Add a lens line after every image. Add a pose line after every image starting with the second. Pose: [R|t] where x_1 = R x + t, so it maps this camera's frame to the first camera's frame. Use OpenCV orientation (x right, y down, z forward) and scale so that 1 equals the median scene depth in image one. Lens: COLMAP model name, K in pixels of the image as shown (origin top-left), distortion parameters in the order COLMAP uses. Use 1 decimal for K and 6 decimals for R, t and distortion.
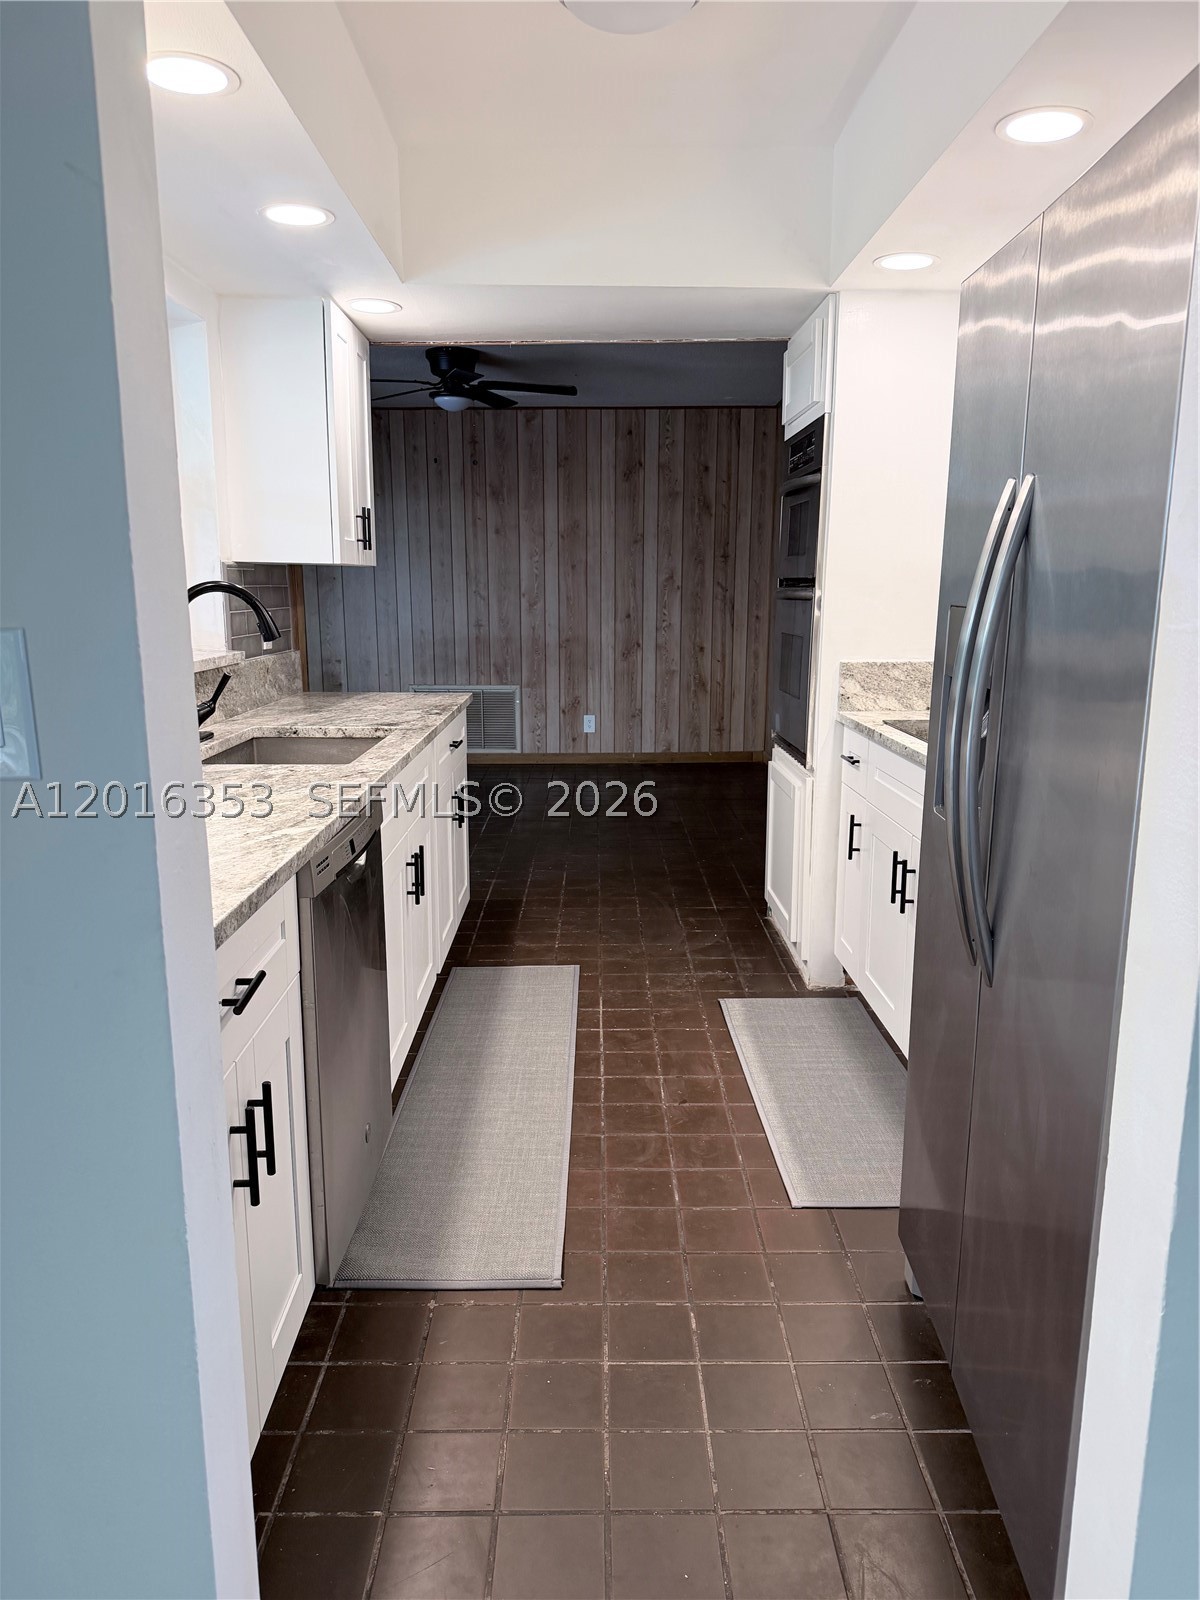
lens RADIAL K [[1129.2, 0, 594.0], [0, 1129.2, 812.0], [0, 0, 1]] dist [0.024957, -0.024675]
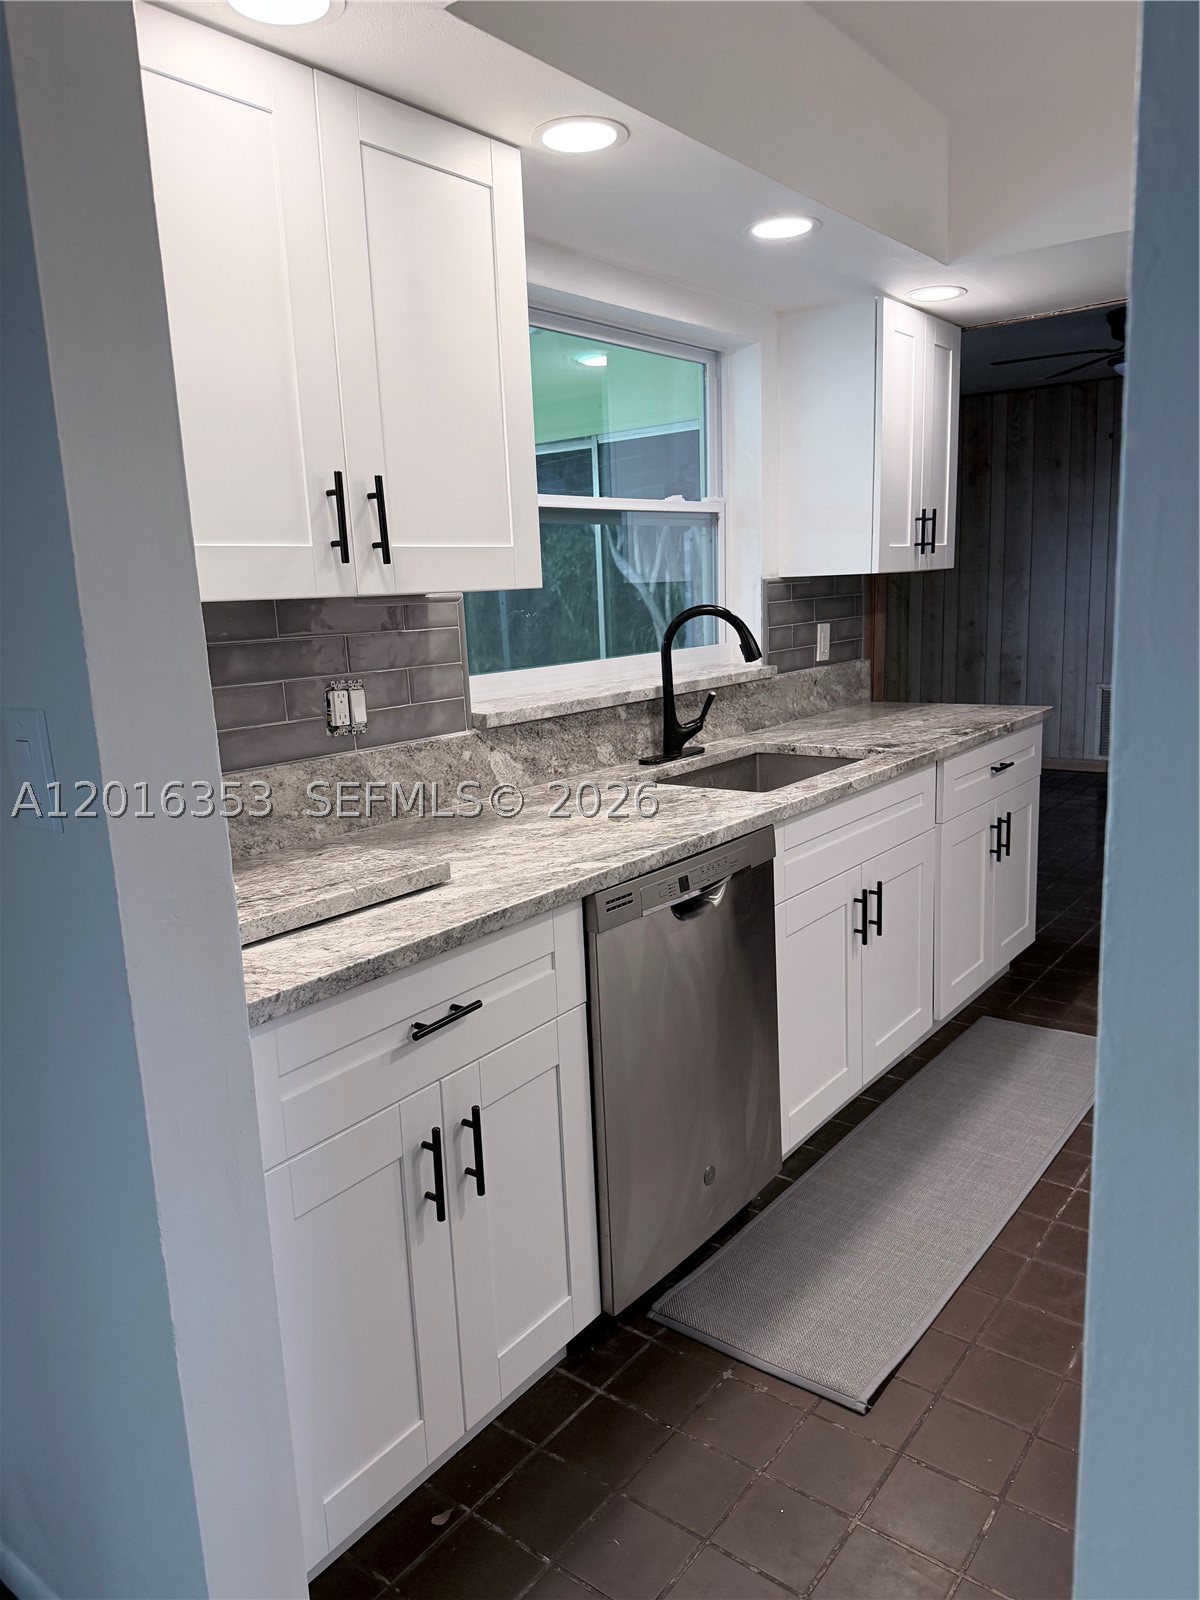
lens RADIAL K [[1129.2, 0, 588.3], [0, 1129.2, 796.5], [0, 0, 1]] dist [0.024957, -0.024675]
pose [[0.777885, 0.070588, -0.624429, 0.235923], [-0.070214, 0.997212, 0.025259, -0.045931], [0.624471, 0.024195, 0.780673, 0.127610]]
